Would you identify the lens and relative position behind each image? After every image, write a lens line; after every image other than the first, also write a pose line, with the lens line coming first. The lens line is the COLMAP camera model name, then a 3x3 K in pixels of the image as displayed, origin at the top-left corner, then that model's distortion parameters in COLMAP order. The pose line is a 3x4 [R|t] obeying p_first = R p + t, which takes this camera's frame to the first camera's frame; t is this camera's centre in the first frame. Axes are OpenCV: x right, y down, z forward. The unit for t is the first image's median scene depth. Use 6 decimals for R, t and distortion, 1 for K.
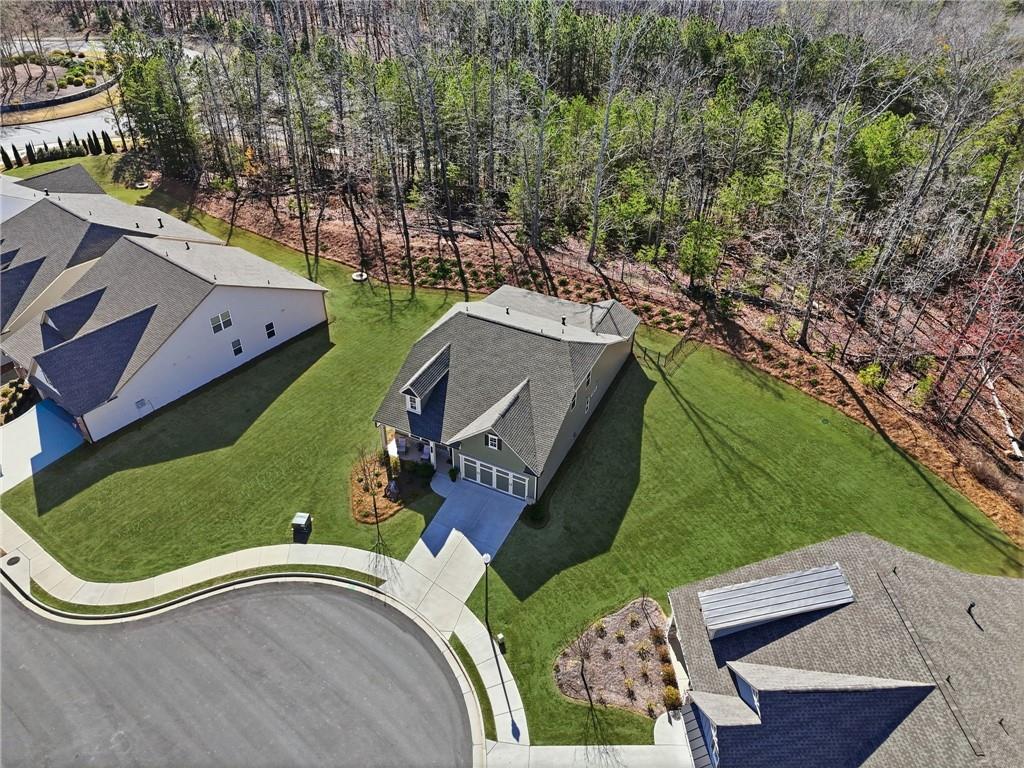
lens RADIAL K [[746.3, 0, 512.0], [0, 746.3, 384.0], [0, 0, 1]] dist [0.088670, -0.078967]
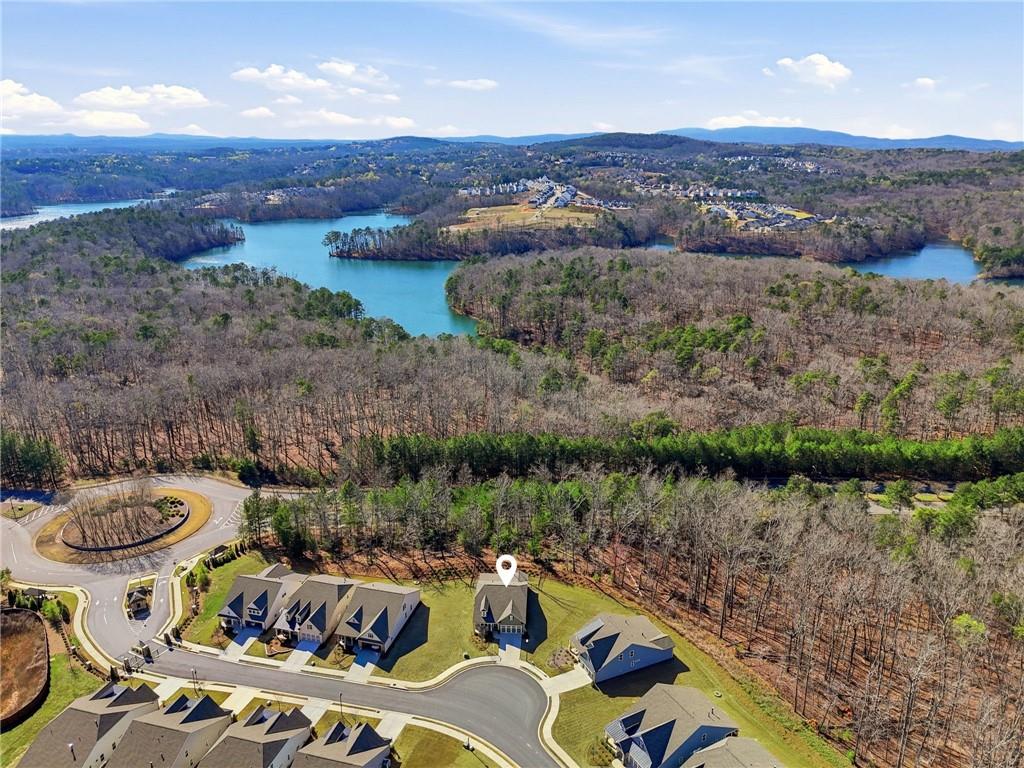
lens RADIAL K [[746.3, 0, 512.0], [0, 746.3, 384.0], [0, 0, 1]] dist [0.088670, -0.078967]
pose [[0.923374, -0.125670, 0.362749, -0.946803], [0.237195, 0.929727, -0.281685, 0.041001], [-0.301858, 0.346143, 0.888294, -2.087264]]
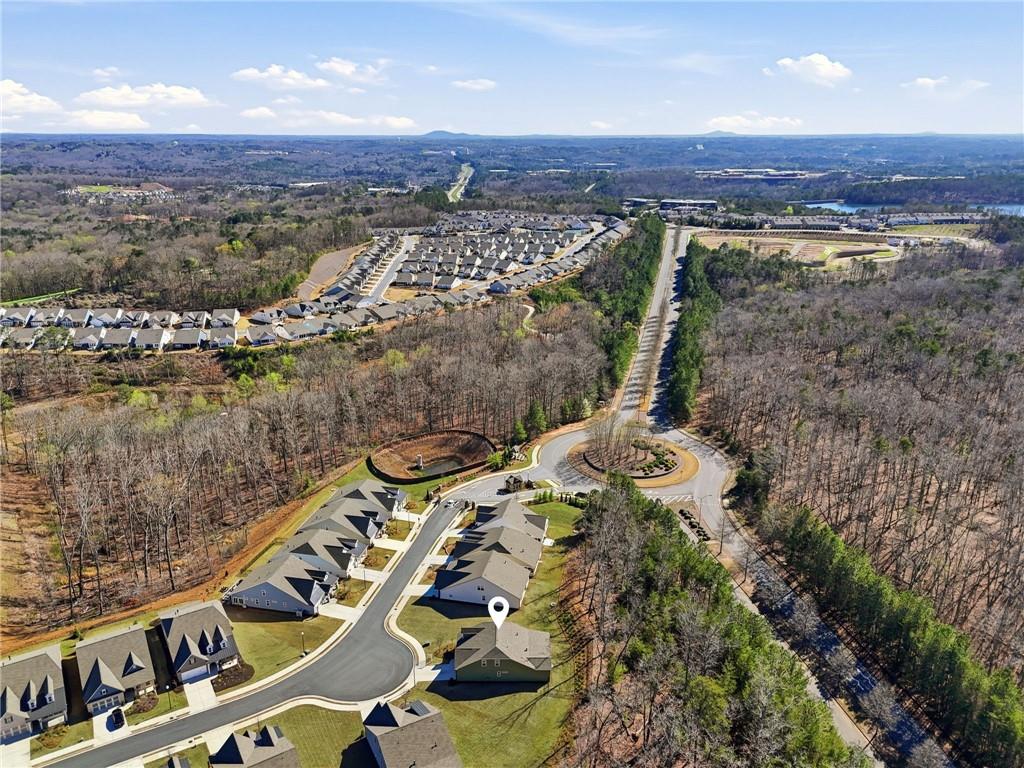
lens RADIAL K [[746.3, 0, 512.0], [0, 746.3, 384.0], [0, 0, 1]] dist [0.088670, -0.078967]
pose [[0.431233, 0.270549, -0.860721, 2.064707], [-0.543438, 0.839407, -0.008420, -0.811320], [0.720218, 0.471379, 0.509007, -0.869128]]
